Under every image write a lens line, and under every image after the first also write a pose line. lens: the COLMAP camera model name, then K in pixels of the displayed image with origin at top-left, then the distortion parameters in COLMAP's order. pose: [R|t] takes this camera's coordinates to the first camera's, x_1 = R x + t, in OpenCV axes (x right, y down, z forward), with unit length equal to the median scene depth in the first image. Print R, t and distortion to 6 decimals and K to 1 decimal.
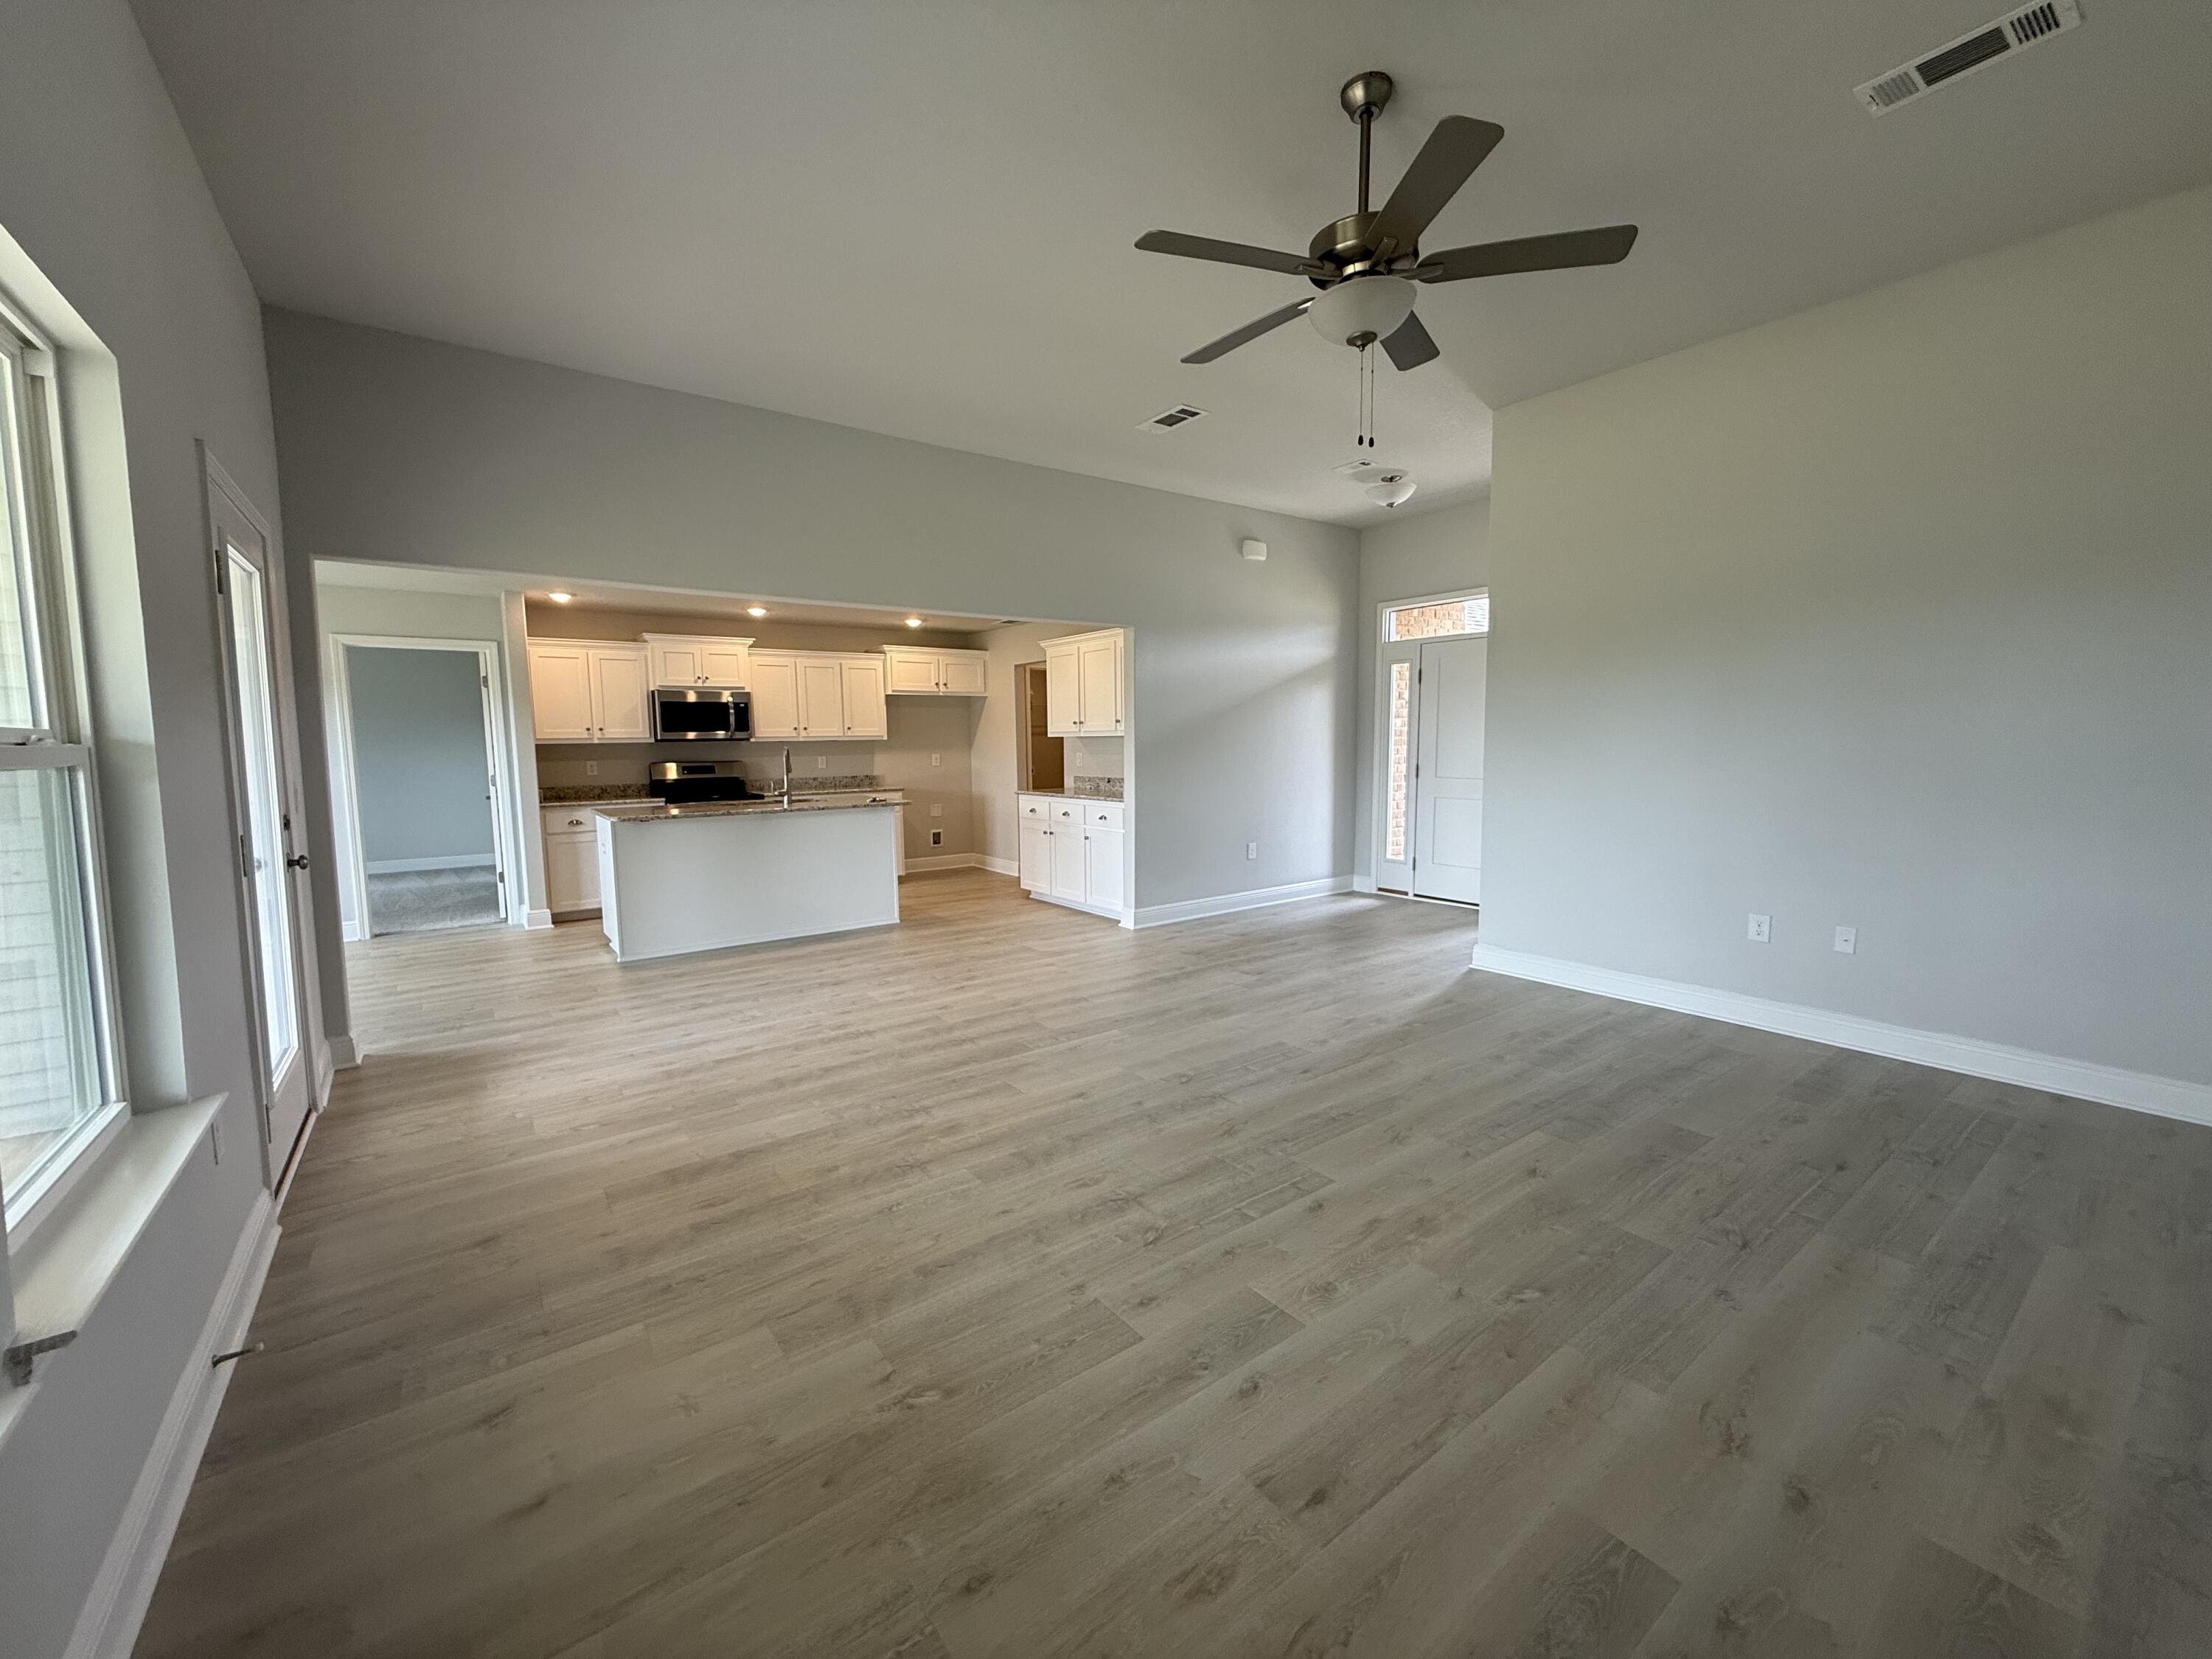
lens RADIAL K [[879.7, 0, 1101.0], [0, 879.7, 832.3], [0, 0, 1]] dist [0.000545, 0.000020]
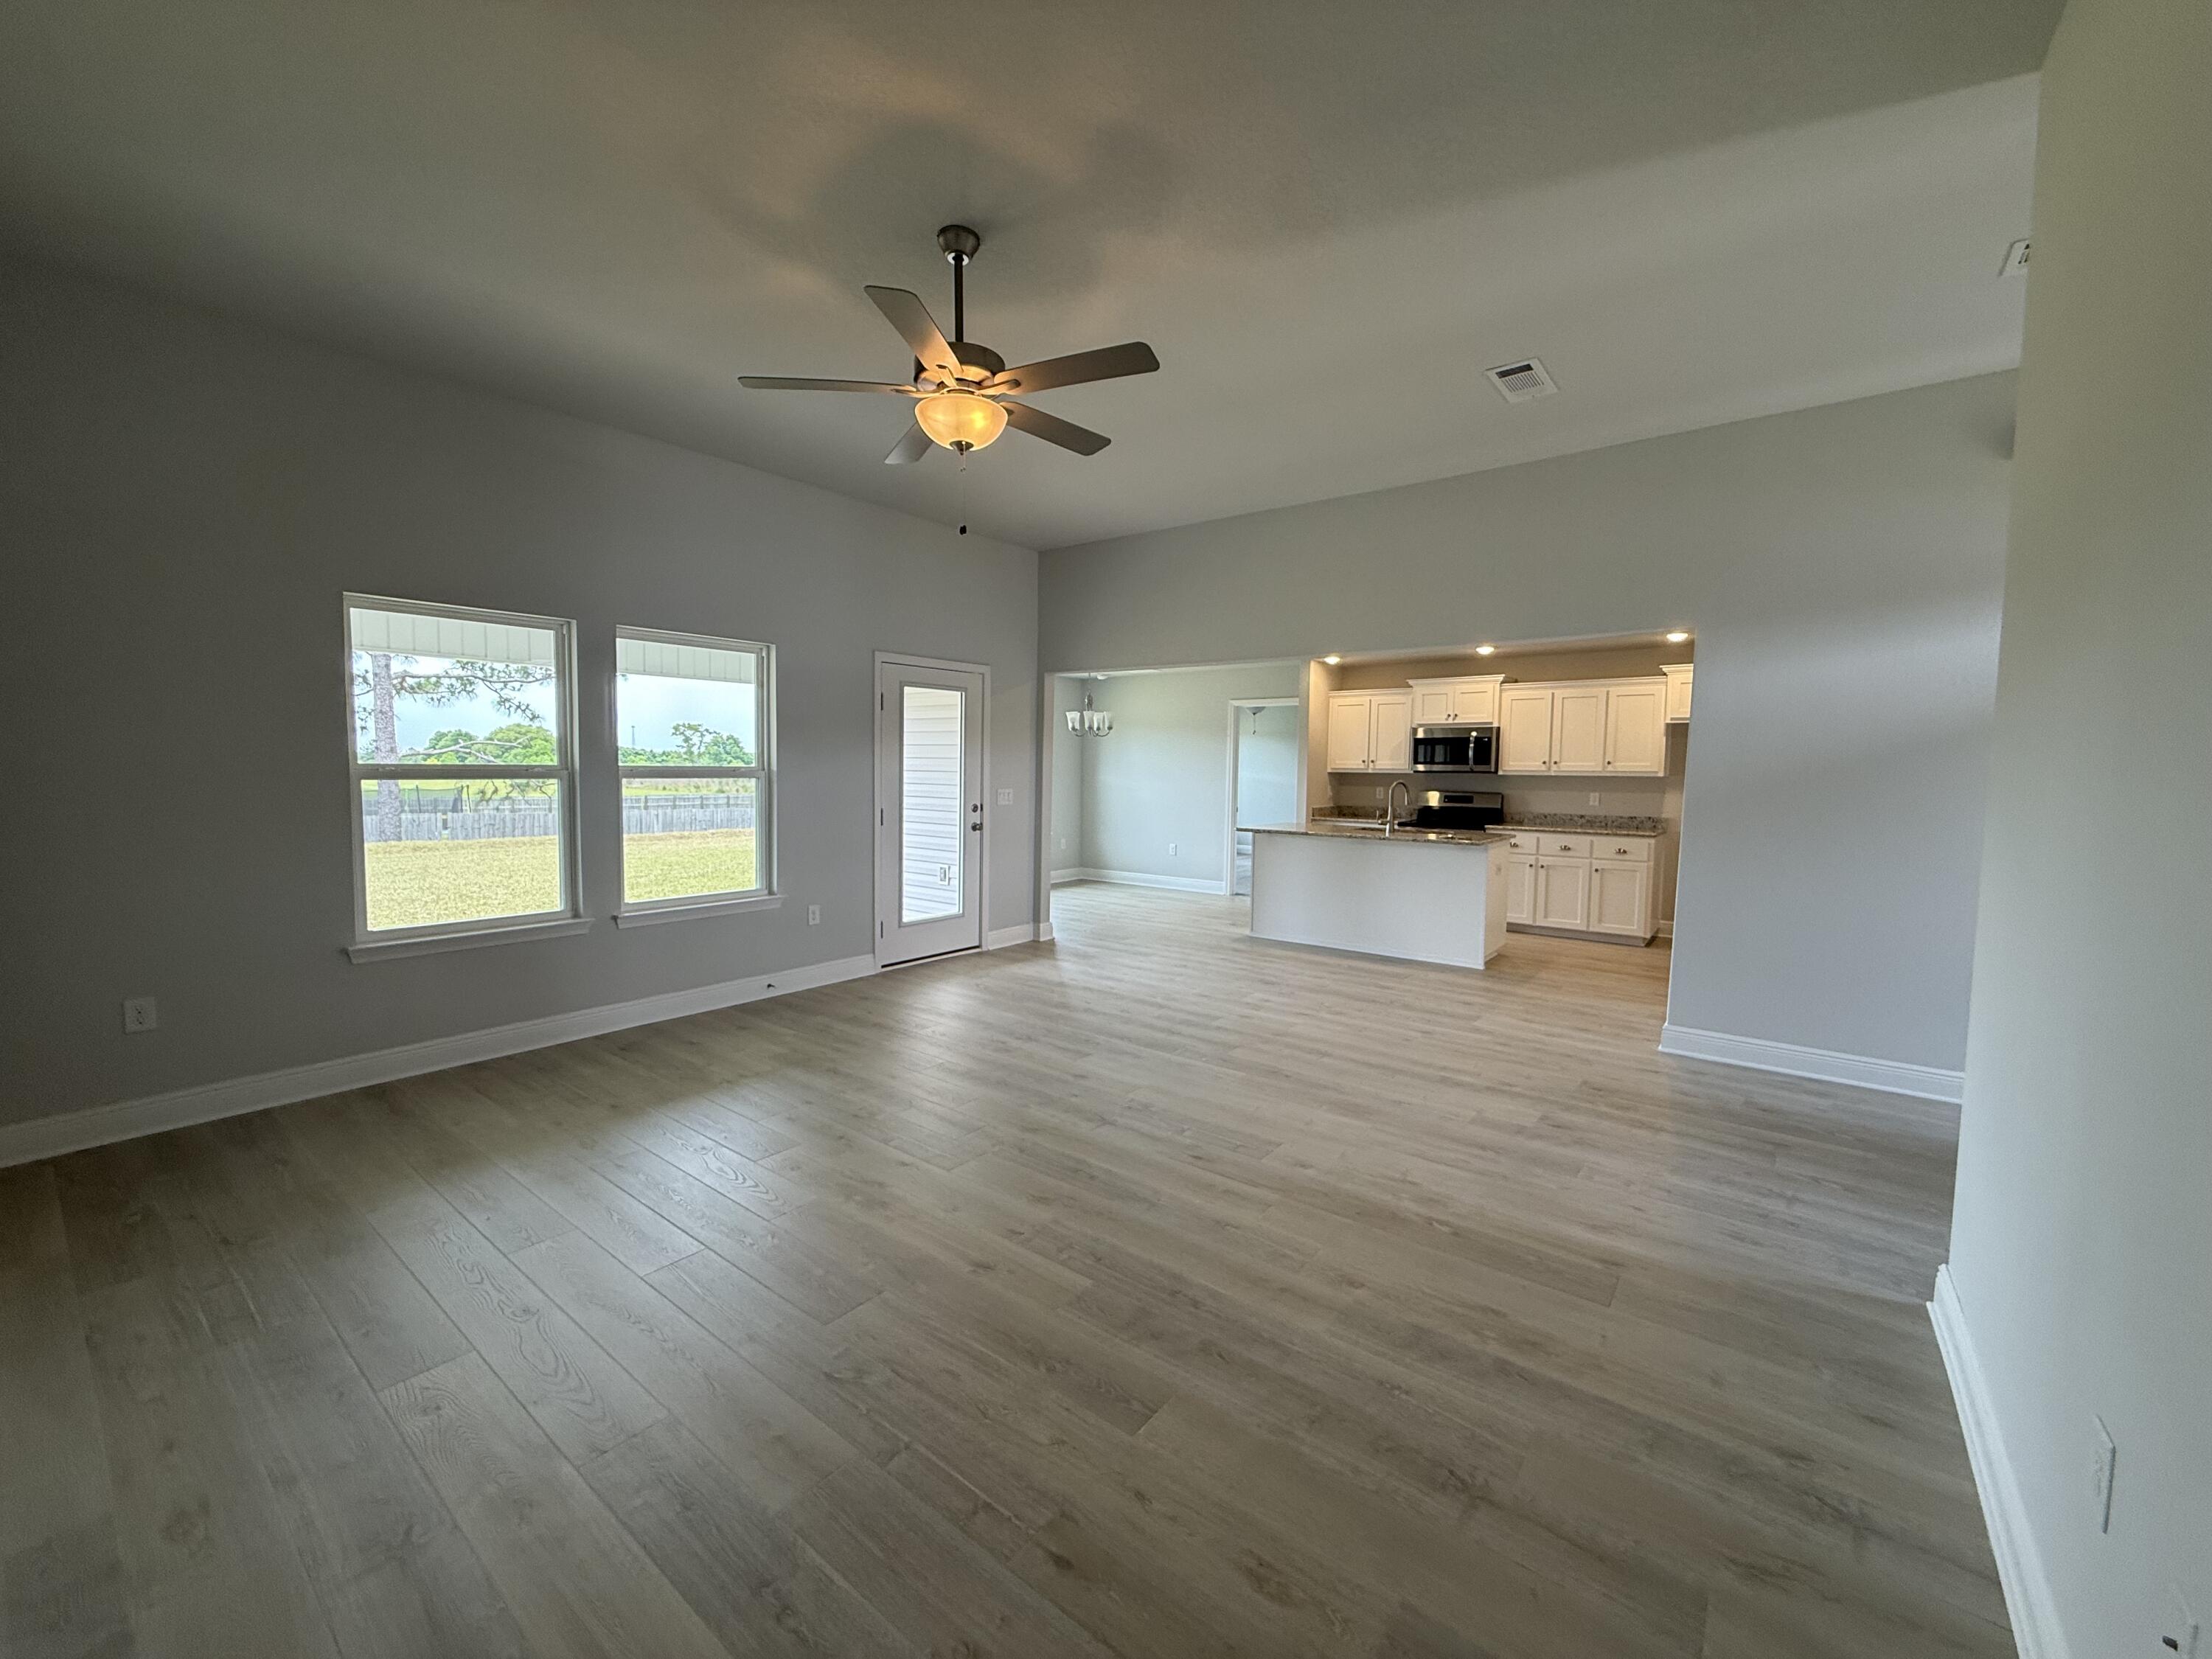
lens RADIAL K [[879.7, 0, 1104.3], [0, 879.7, 828.7], [0, 0, 1]] dist [0.000545, 0.000020]
pose [[0.265628, 0.085433, -0.960283, 0.519187], [-0.115133, 0.991748, 0.056385, -0.050183], [0.957176, 0.095583, 0.273273, 0.314655]]
